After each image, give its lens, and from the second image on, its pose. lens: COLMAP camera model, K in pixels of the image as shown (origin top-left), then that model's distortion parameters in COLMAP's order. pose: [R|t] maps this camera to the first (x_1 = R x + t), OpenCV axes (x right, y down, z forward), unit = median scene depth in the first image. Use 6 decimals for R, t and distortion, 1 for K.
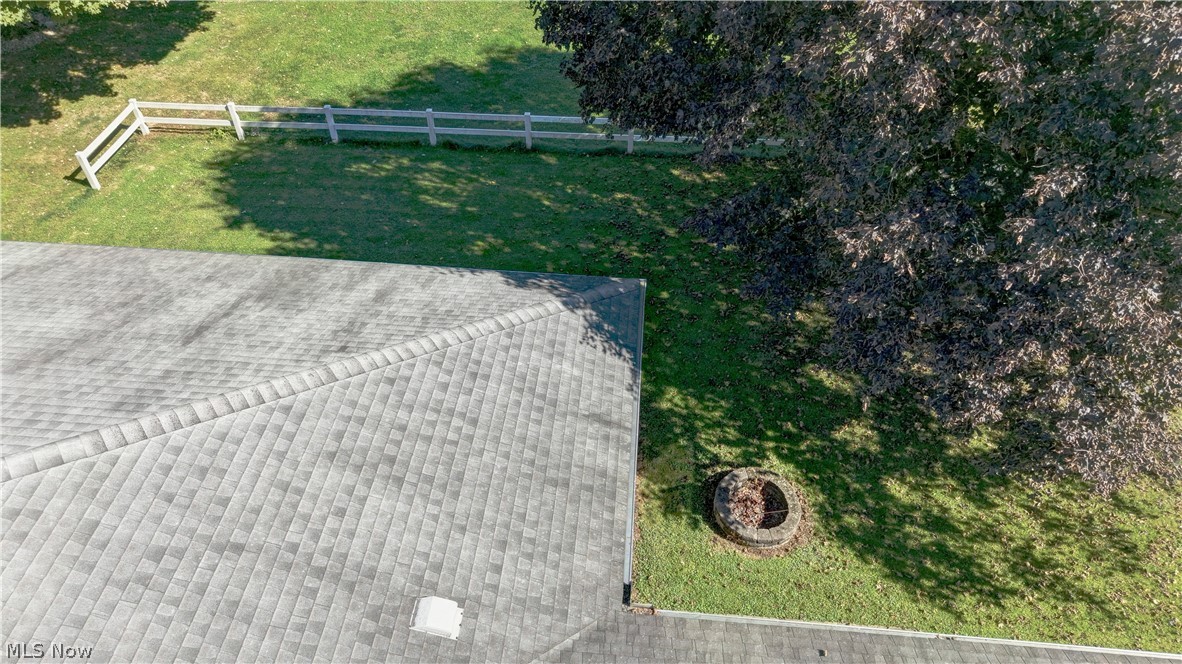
lens RADIAL K [[804.1, 0, 591.0], [0, 804.1, 332.0], [0, 0, 1]] dist [0.000639, -0.005178]
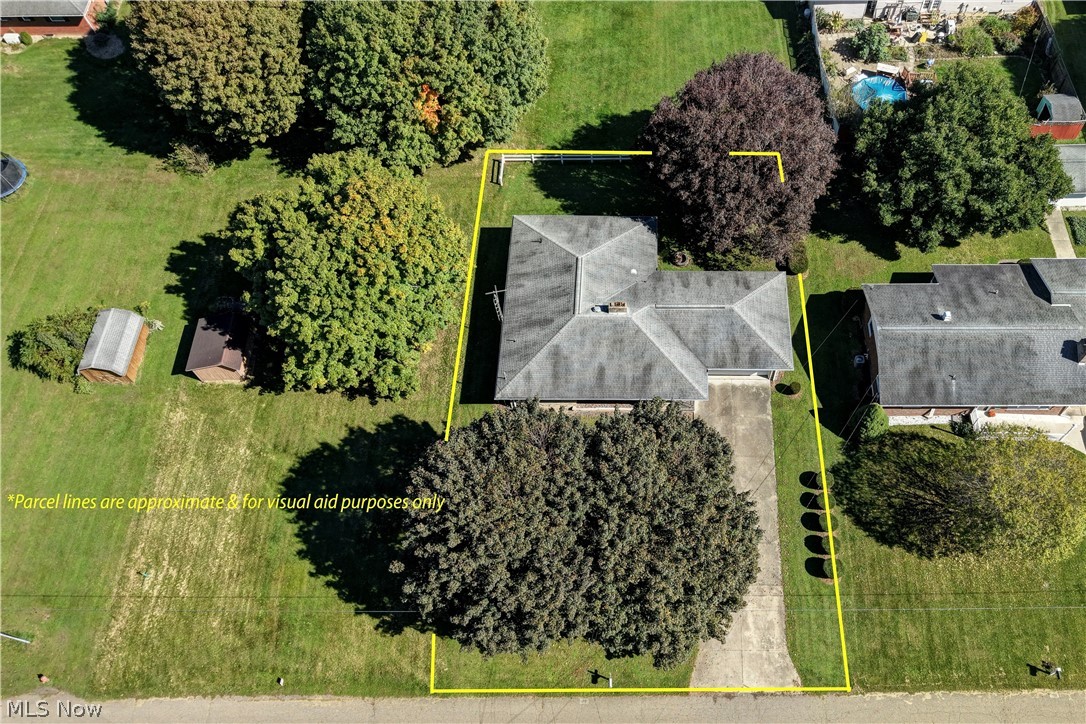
lens RADIAL K [[805.5, 0, 543.0], [0, 805.5, 362.0], [0, 0, 1]] dist [-0.001998, -0.000379]
pose [[0.995858, -0.048195, -0.077093, -0.296947], [0.067281, 0.960966, 0.268360, -0.575354], [0.061150, -0.272436, 0.960229, -4.054404]]
